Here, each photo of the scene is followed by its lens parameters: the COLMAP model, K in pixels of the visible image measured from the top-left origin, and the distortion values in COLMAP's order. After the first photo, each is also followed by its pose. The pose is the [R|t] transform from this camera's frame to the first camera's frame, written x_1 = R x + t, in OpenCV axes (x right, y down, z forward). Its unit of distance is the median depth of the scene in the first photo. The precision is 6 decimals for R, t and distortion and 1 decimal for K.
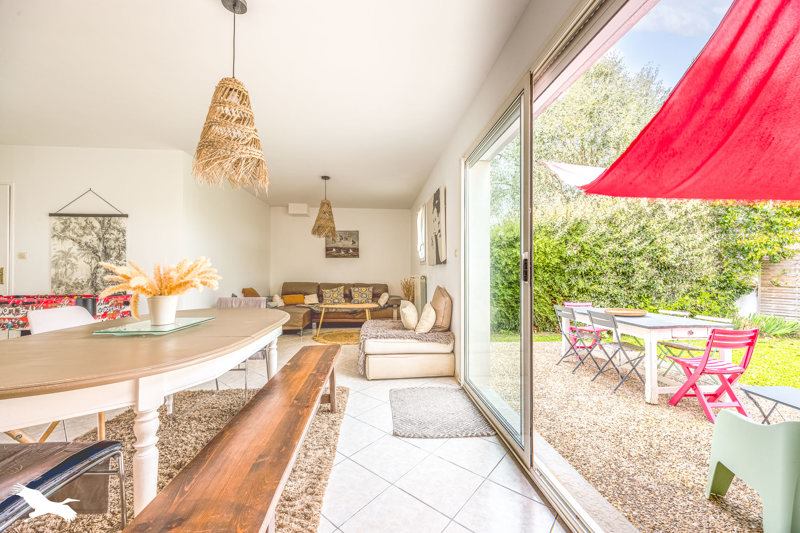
lens RADIAL K [[304.3, 0, 400.0], [0, 304.3, 266.5], [0, 0, 1]] dist [-0.000715, -0.000055]
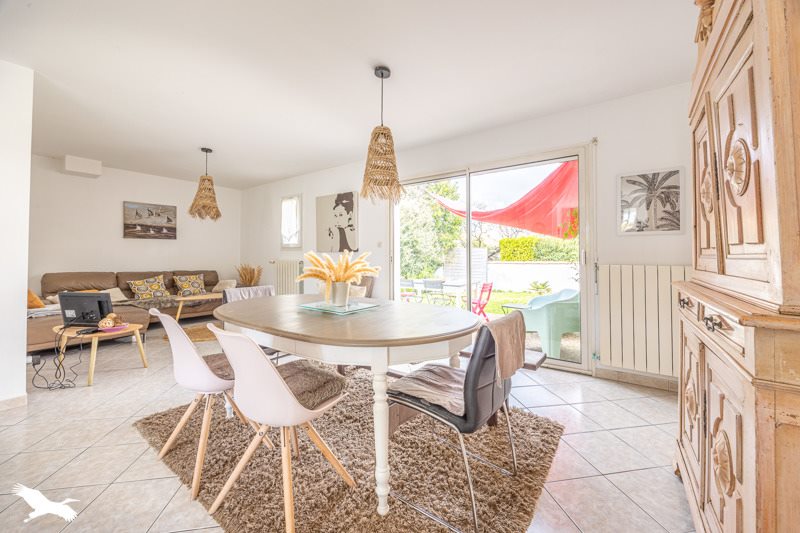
lens RADIAL K [[321.4, 0, 400.1], [0, 321.4, 248.9], [0, 0, 1]] dist [0.000056, 0.000017]
pose [[0.662215, 0.012913, 0.749202, -0.405599], [-0.012700, 0.999901, -0.006009, -0.006231], [-0.749206, -0.005536, 0.662314, -0.021337]]
